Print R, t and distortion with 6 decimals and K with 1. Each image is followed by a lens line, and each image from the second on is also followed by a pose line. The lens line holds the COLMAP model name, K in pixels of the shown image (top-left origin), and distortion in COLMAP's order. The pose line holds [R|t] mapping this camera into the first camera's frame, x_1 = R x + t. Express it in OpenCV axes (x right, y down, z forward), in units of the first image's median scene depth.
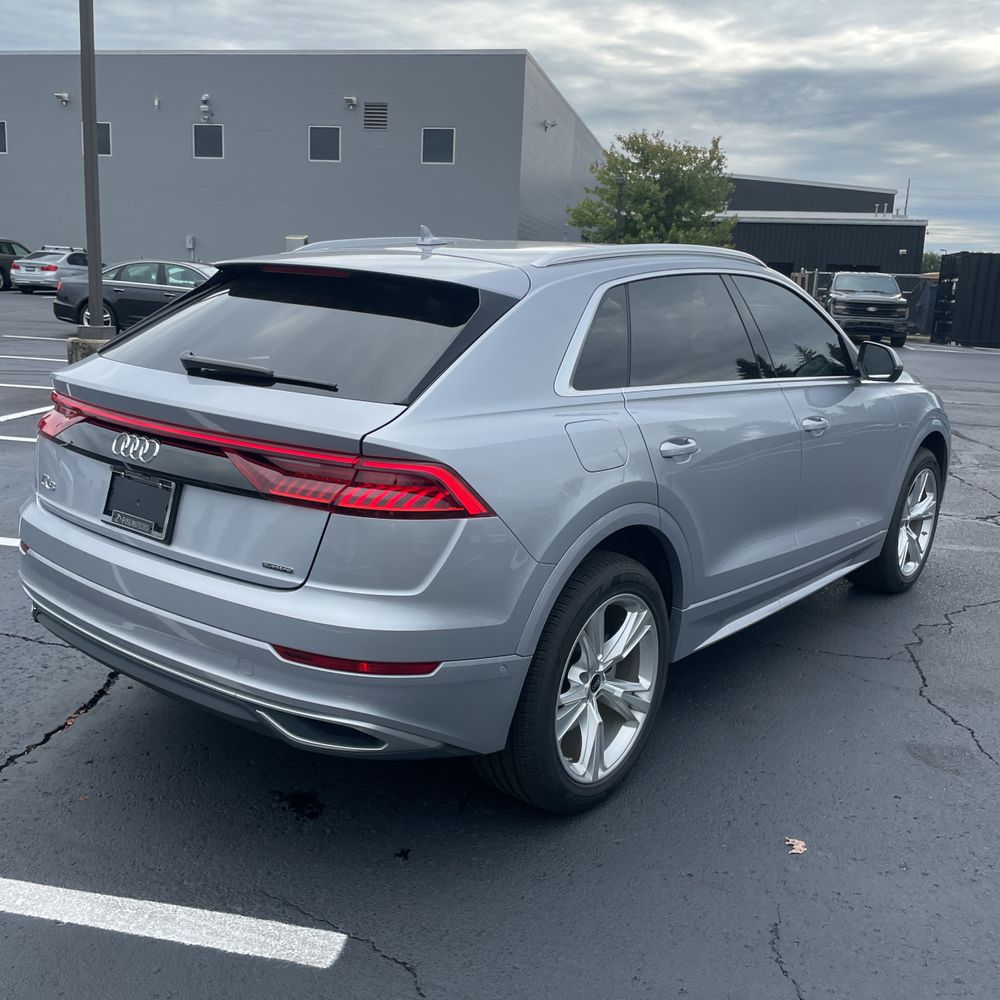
lens RADIAL K [[1009.6, 0, 496.7], [0, 1009.6, 485.1], [0, 0, 1]] dist [0.127392, -0.254160]
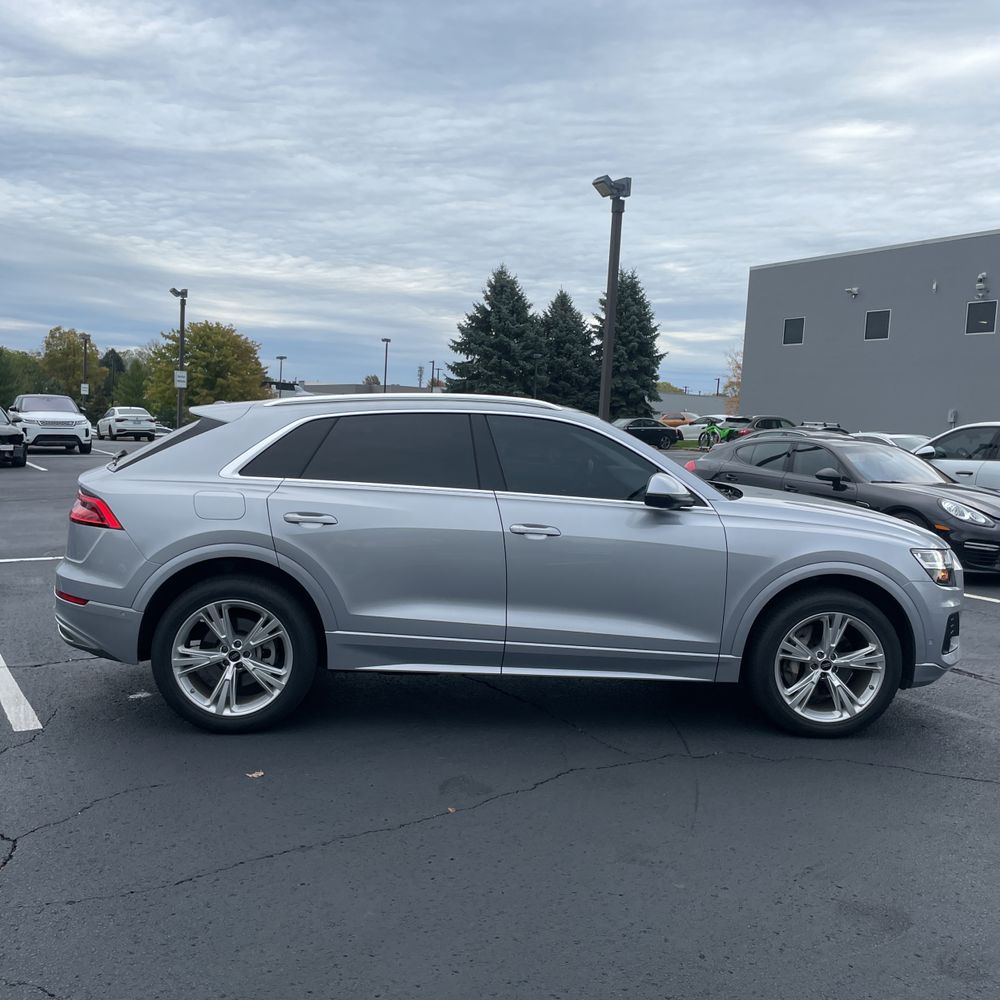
lens RADIAL K [[1015.3, 0, 497.5], [0, 1015.3, 484.2], [0, 0, 1]] dist [0.128062, -0.190569]
pose [[0.688641, 0.033649, -0.724321, 0.957954], [-0.157523, 0.982008, -0.104144, 0.018304], [0.707785, 0.185815, 0.681552, 0.081411]]
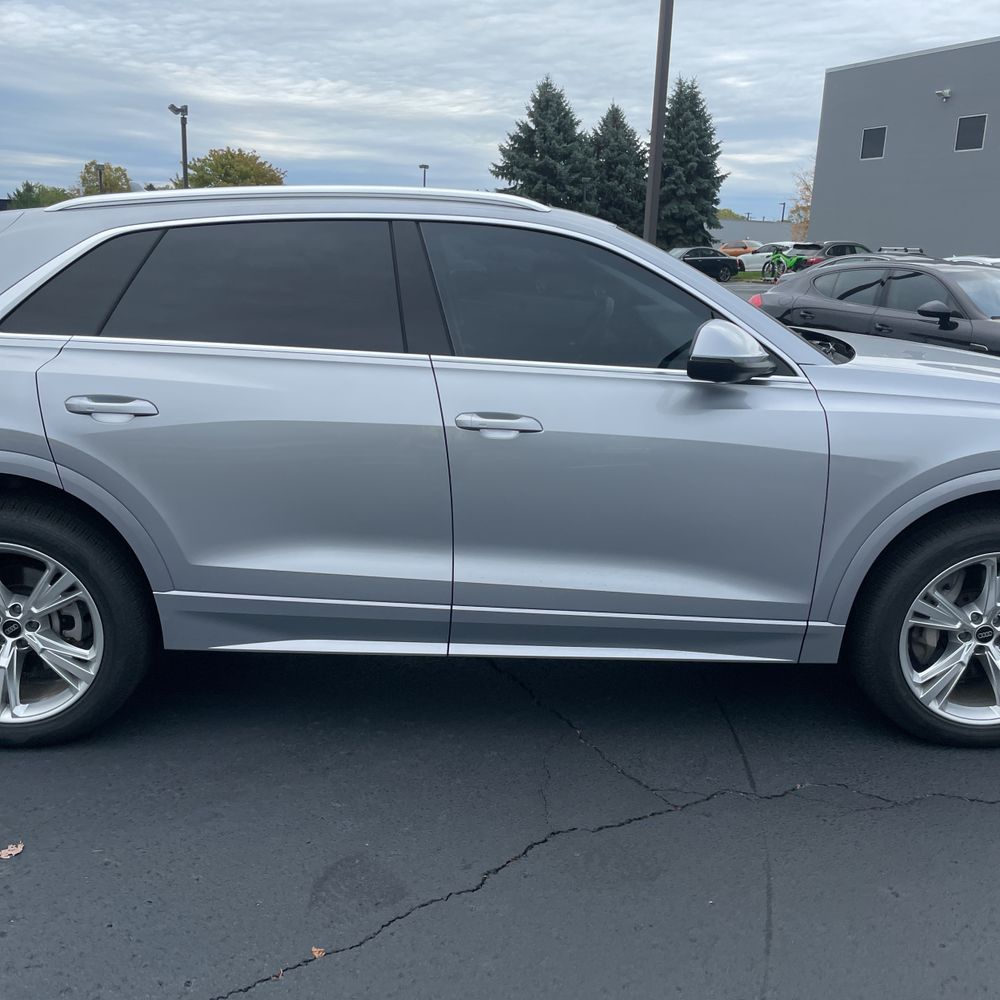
lens RADIAL K [[1028.2, 0, 498.3], [0, 1028.2, 489.5], [0, 0, 1]] dist [0.083635, -0.087129]
pose [[0.653276, 0.145942, -0.742921, 0.704137], [-0.149799, 0.986763, 0.062119, -0.046409], [0.742153, 0.070708, 0.666490, 0.408214]]
